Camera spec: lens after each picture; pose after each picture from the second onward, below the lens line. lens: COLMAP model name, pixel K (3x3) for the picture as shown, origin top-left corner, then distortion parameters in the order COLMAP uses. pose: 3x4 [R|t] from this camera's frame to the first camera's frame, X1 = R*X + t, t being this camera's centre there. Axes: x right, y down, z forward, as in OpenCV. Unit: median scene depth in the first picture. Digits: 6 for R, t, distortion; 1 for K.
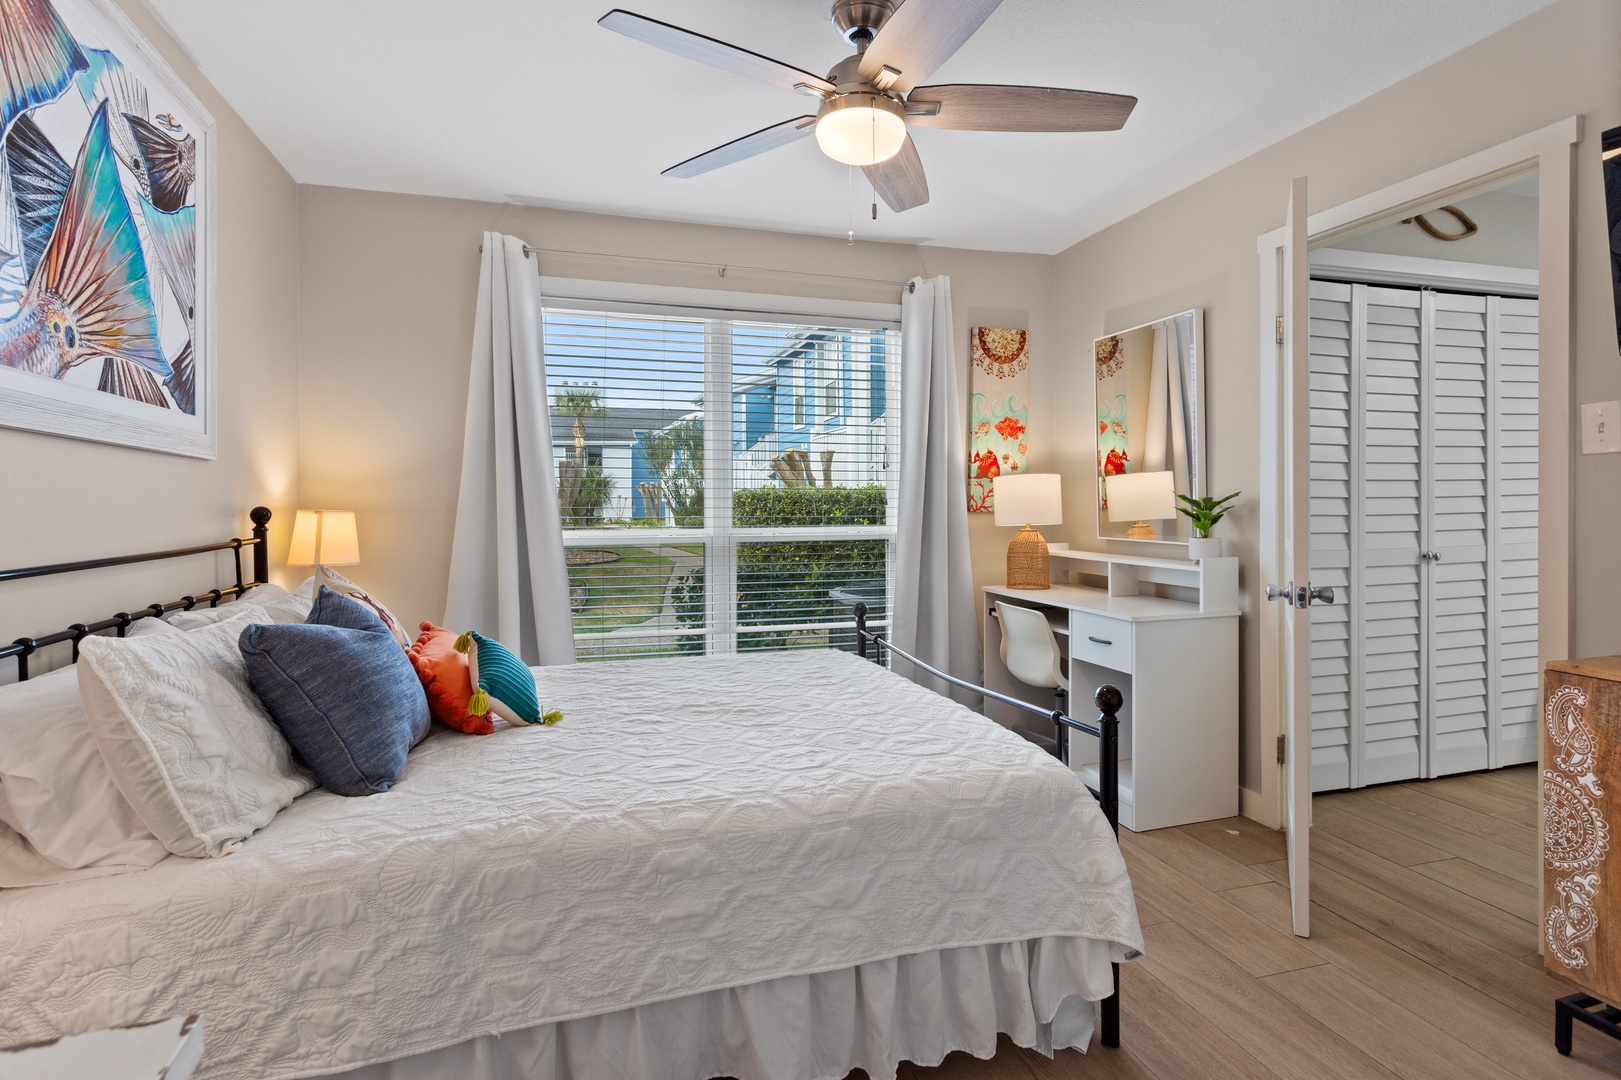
lens RADIAL K [[788.7, 0, 792.4], [0, 788.7, 500.2], [0, 0, 1]] dist [0.002153, -0.000100]
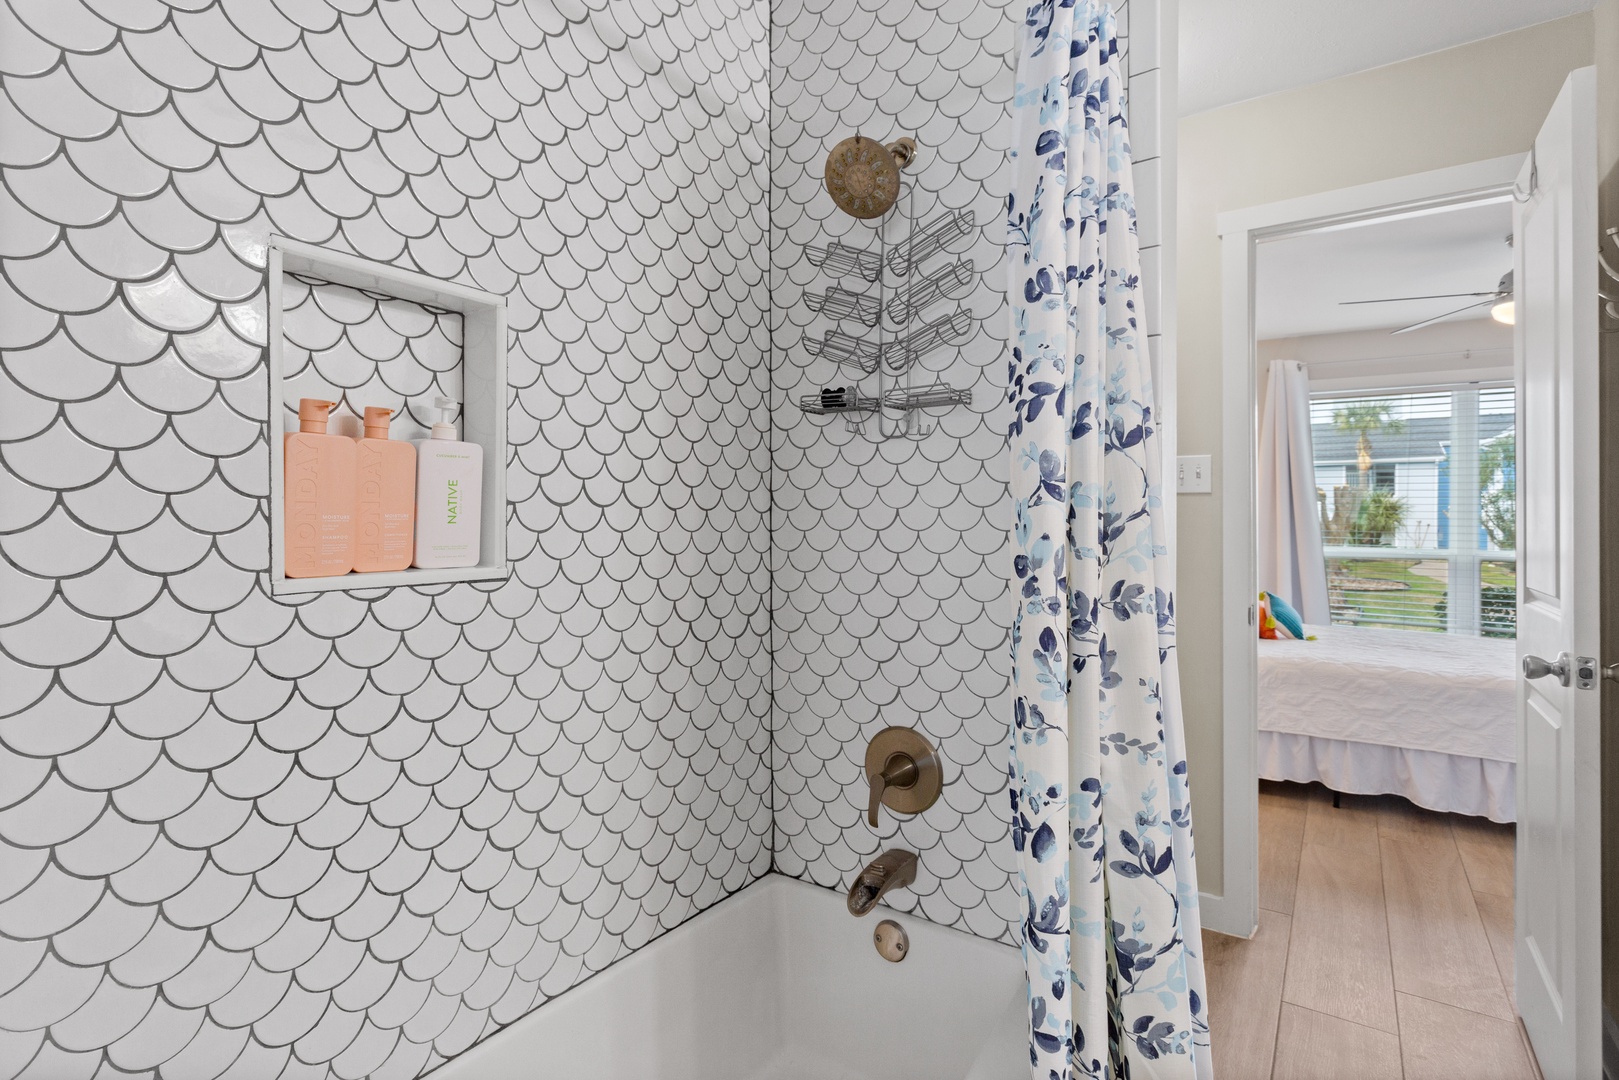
lens RADIAL K [[787.8, 0, 808.6], [0, 787.8, 530.2], [0, 0, 1]] dist [0.002153, -0.000100]
pose [[0.638554, 0.012562, -0.769475, 0.393862], [-0.008286, 0.999921, 0.009449, 0.003290], [0.769533, 0.000342, 0.638607, -1.184978]]
